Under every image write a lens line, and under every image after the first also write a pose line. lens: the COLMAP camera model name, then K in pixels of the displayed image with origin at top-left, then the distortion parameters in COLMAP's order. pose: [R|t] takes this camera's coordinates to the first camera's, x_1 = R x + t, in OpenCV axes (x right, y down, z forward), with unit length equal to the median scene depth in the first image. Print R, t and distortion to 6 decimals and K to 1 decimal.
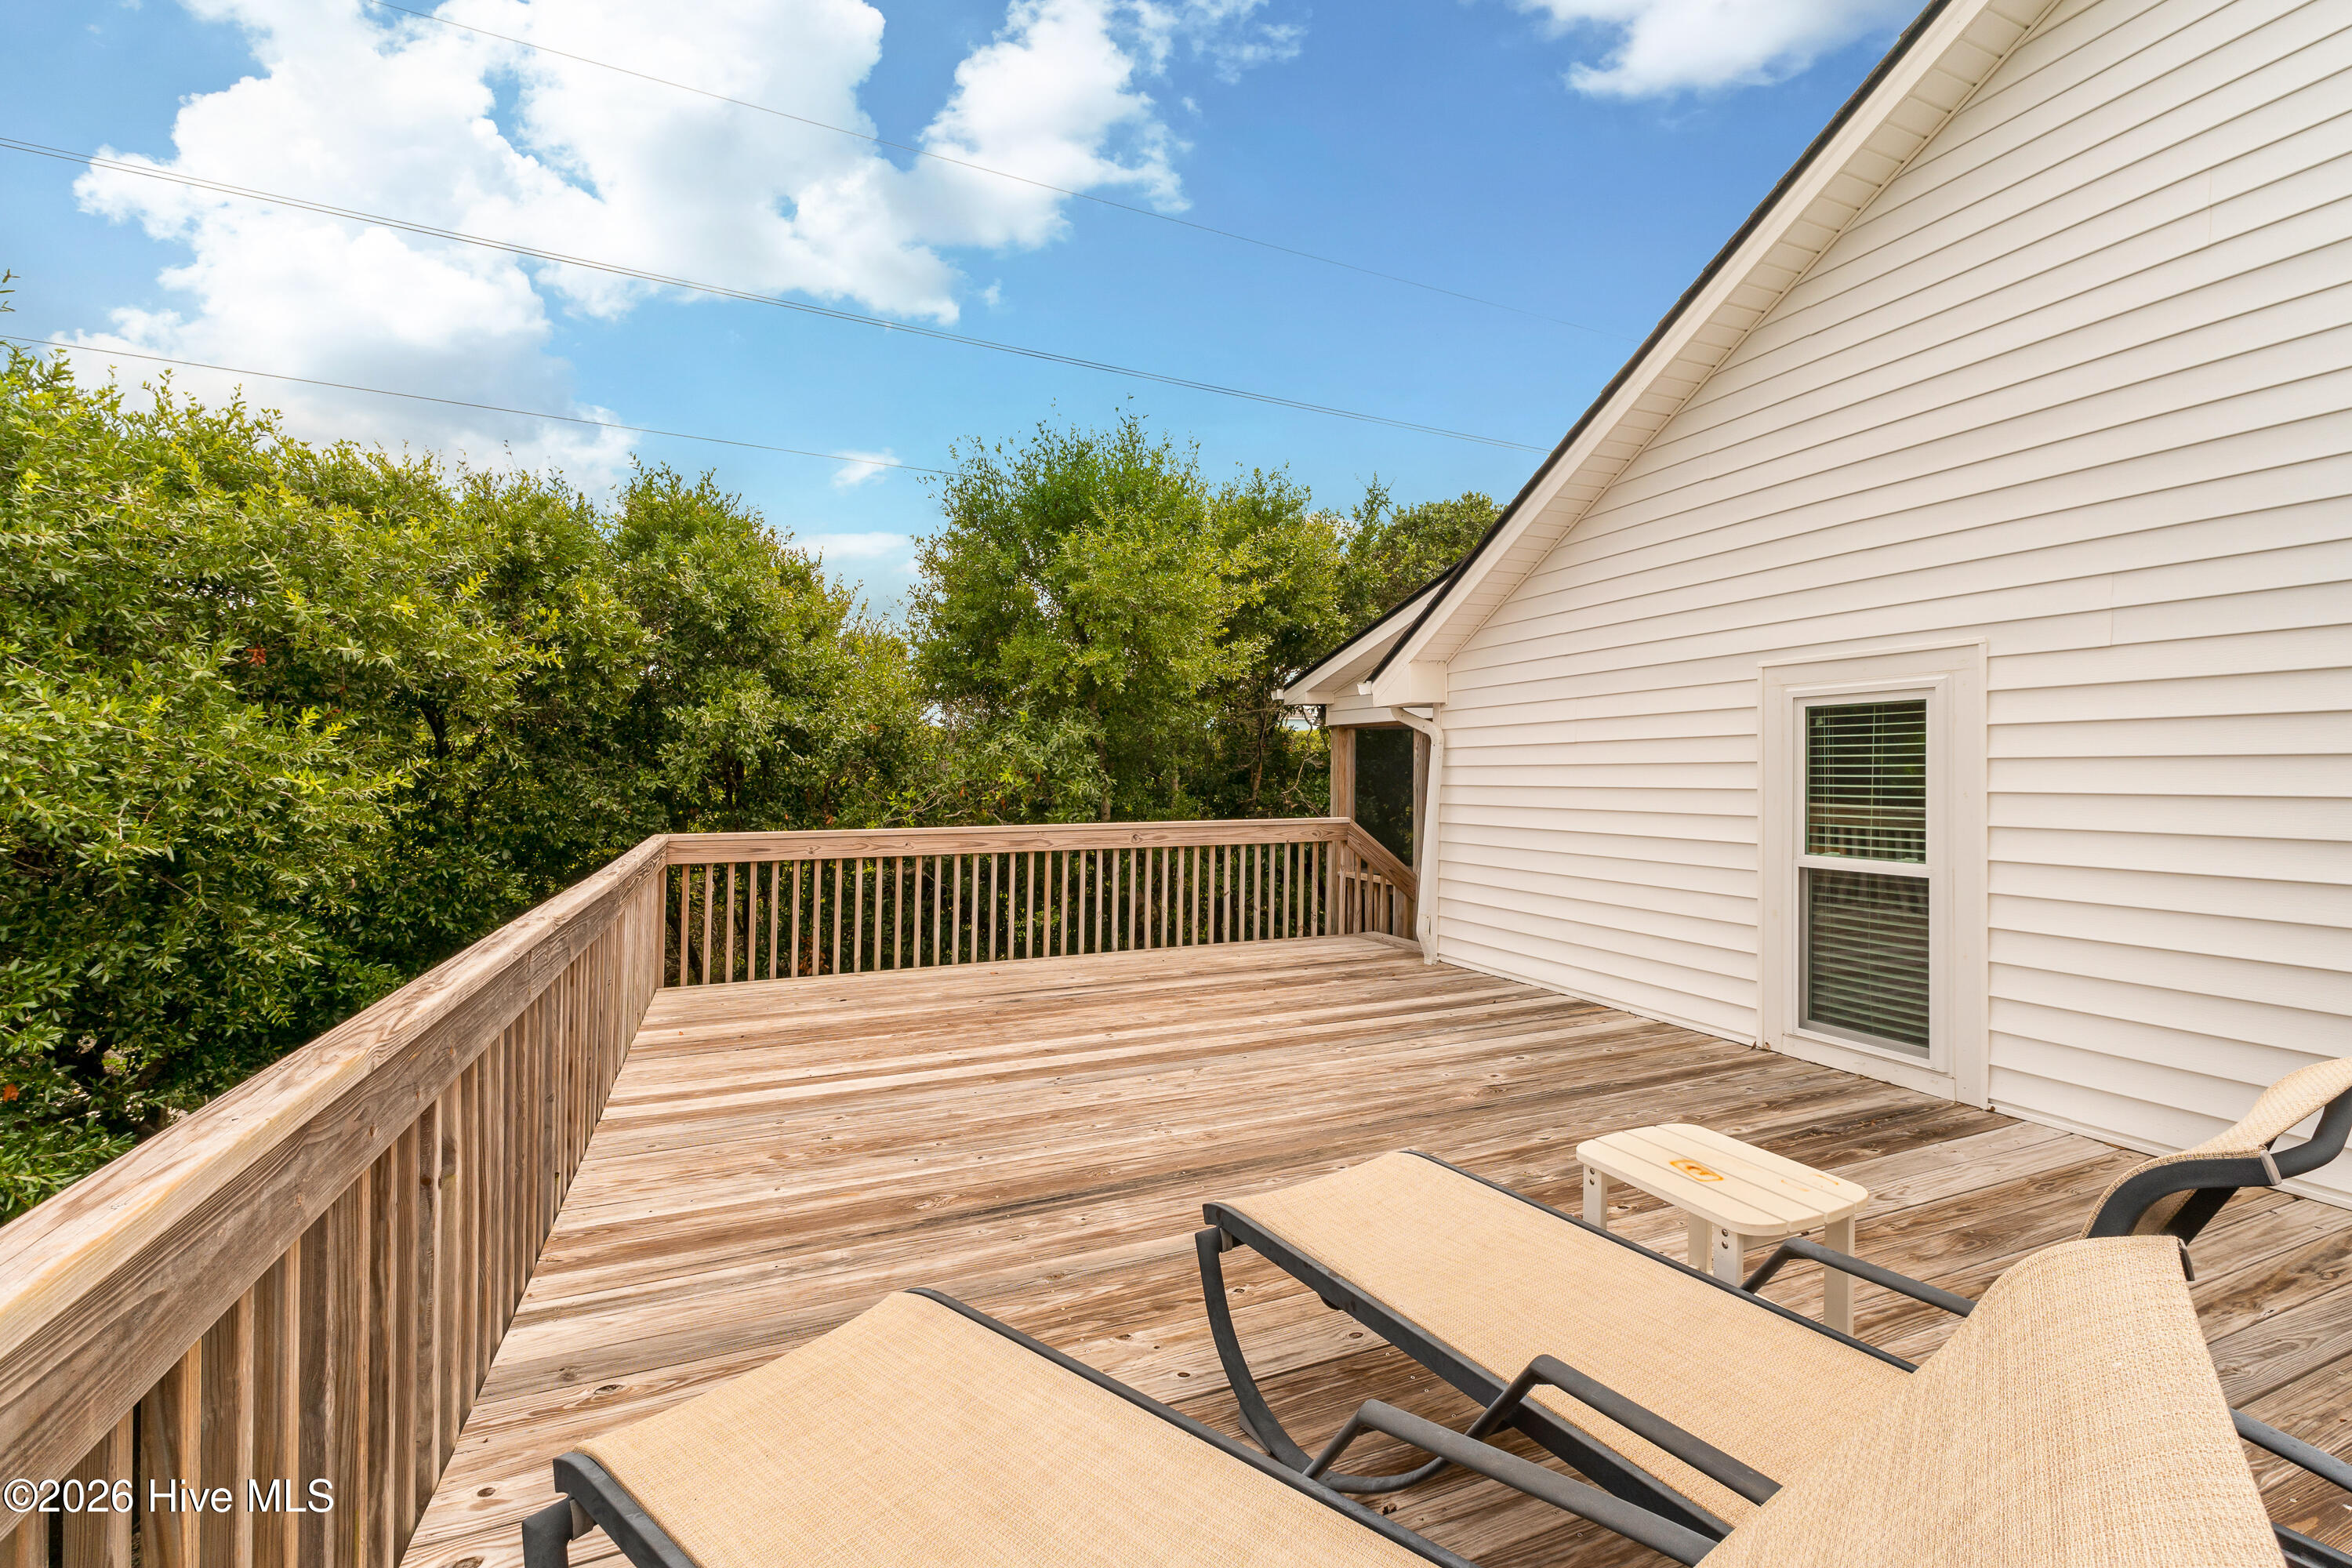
lens RADIAL K [[1014.8, 0, 1207.8], [0, 1014.8, 746.1], [0, 0, 1]] dist [0.002456, 0.000322]
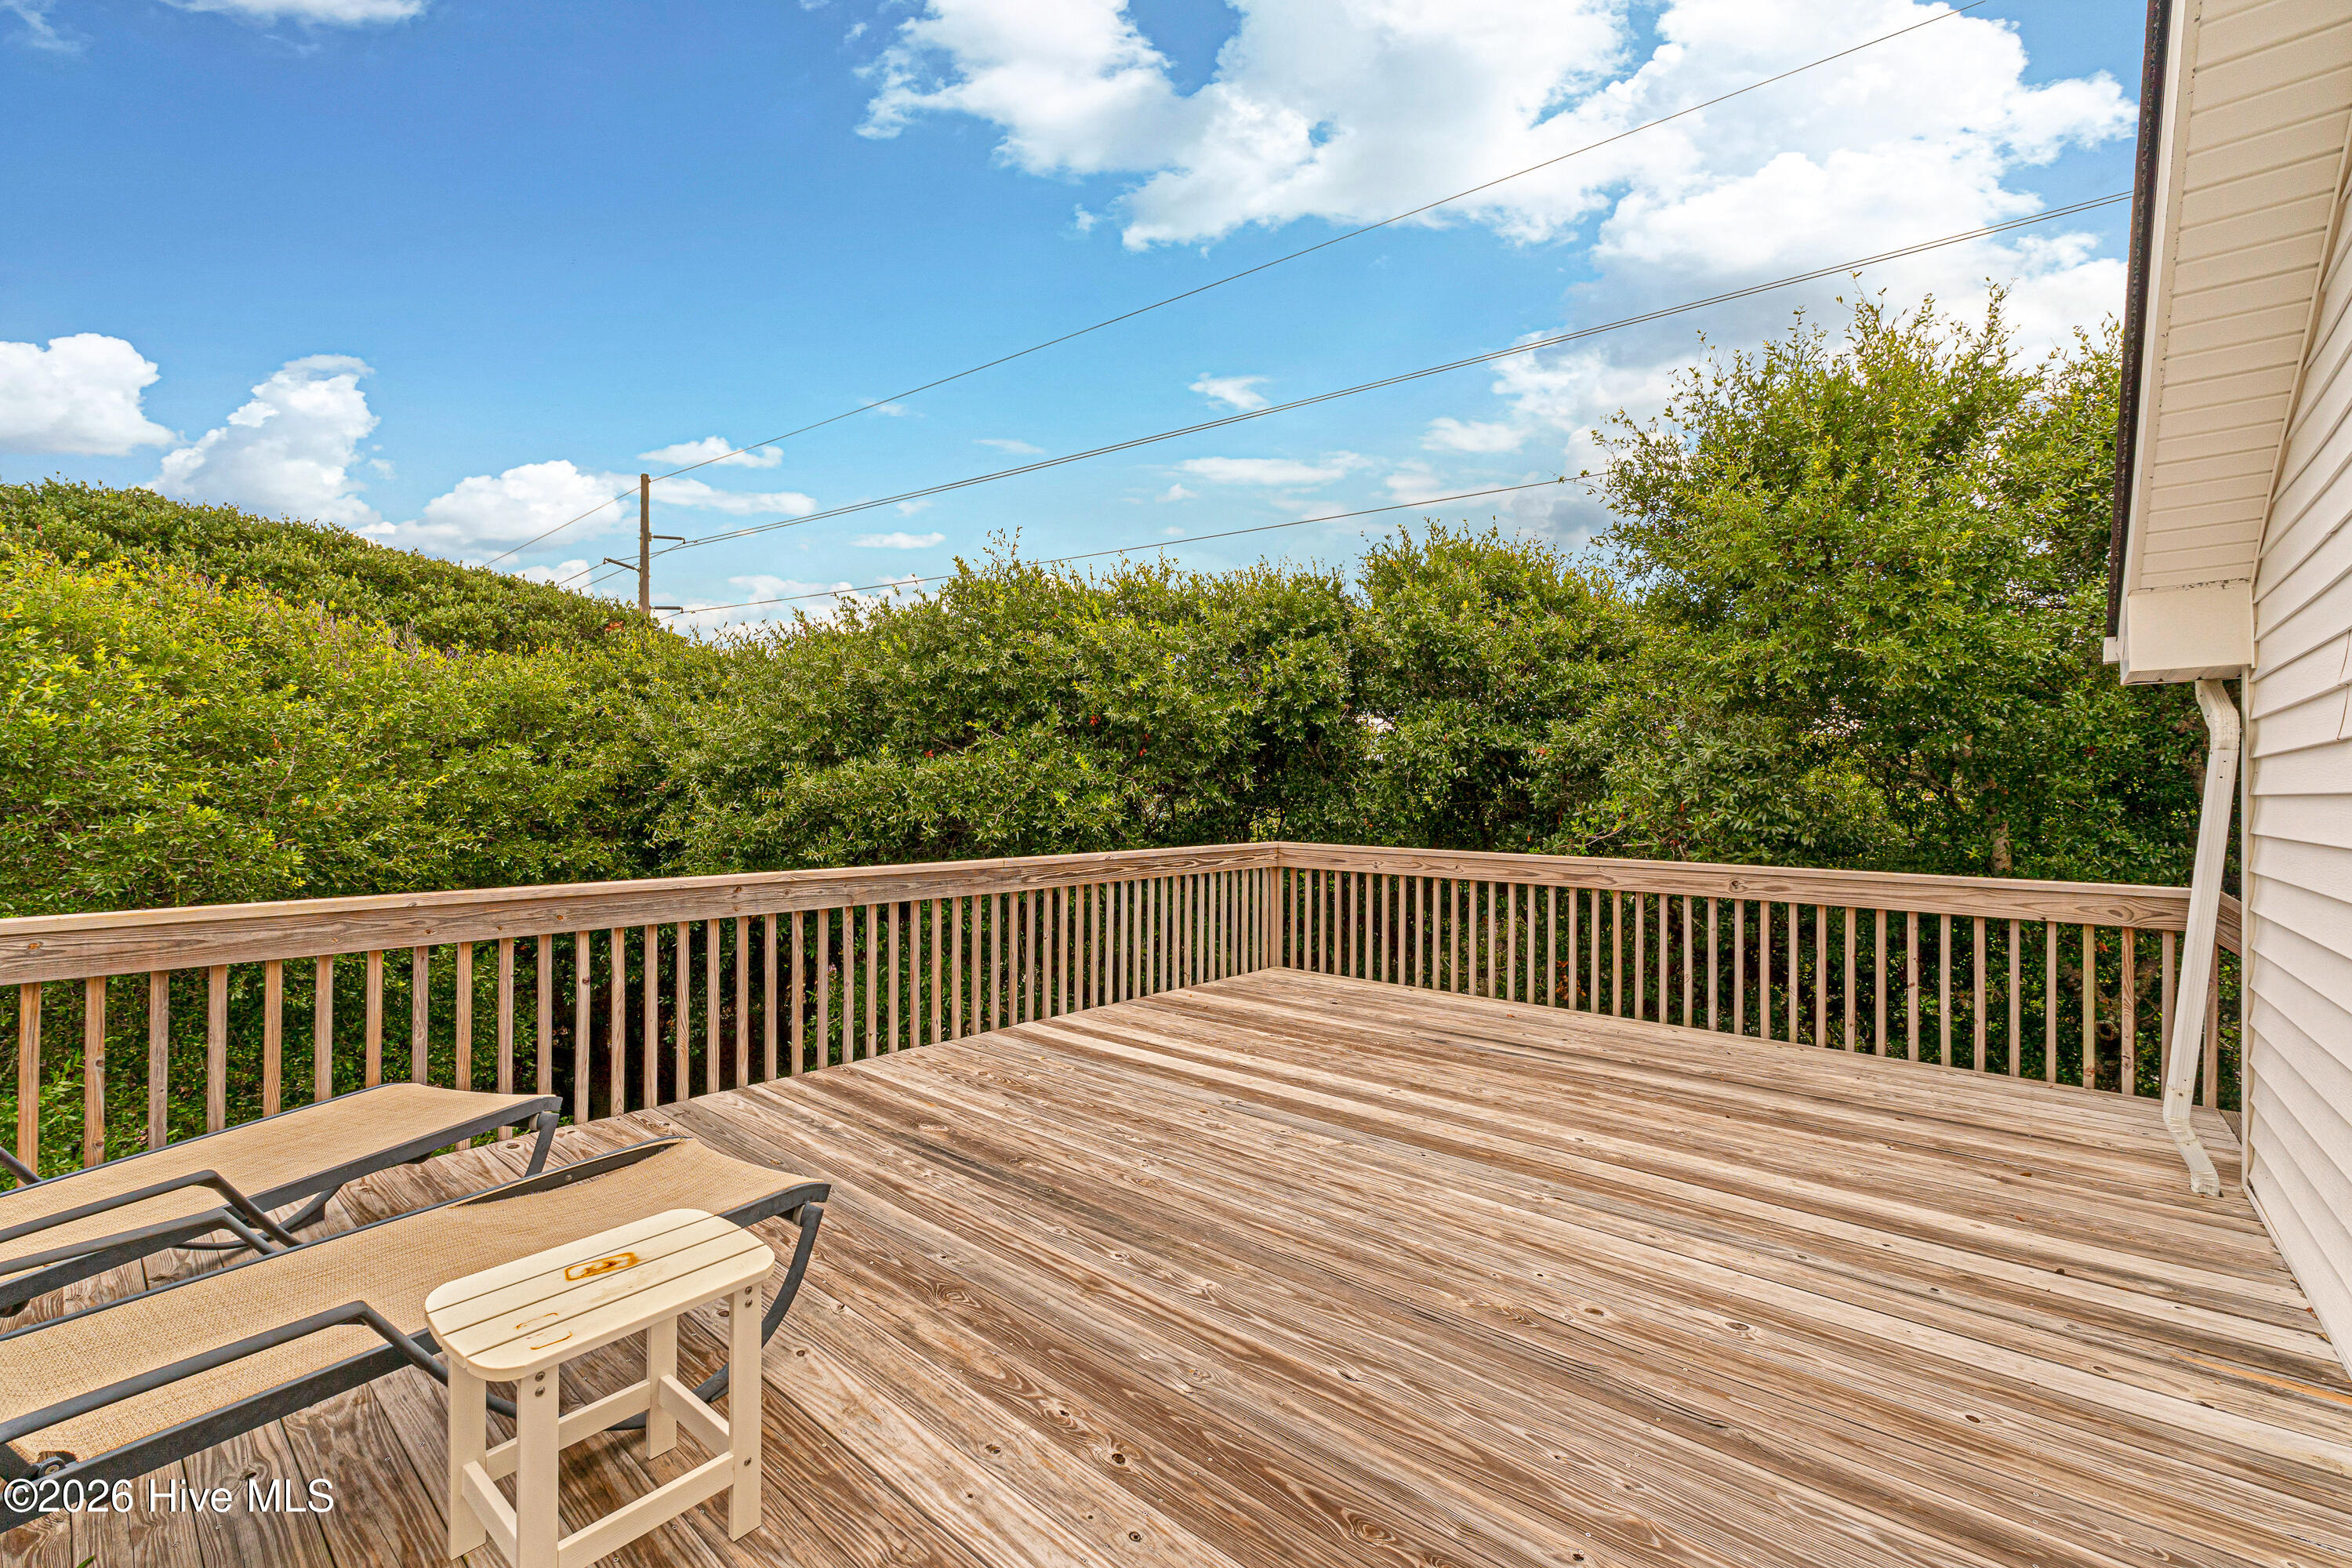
lens RADIAL K [[984.5, 0, 1176.0], [0, 984.5, 784.0], [0, 0, 1]] dist [0.001836, -0.000053]
pose [[0.428580, 0.001131, -0.903503, 0.775523], [0.013146, 0.999886, 0.007487, 0.007549], [0.903408, -0.015086, 0.428516, 0.591158]]
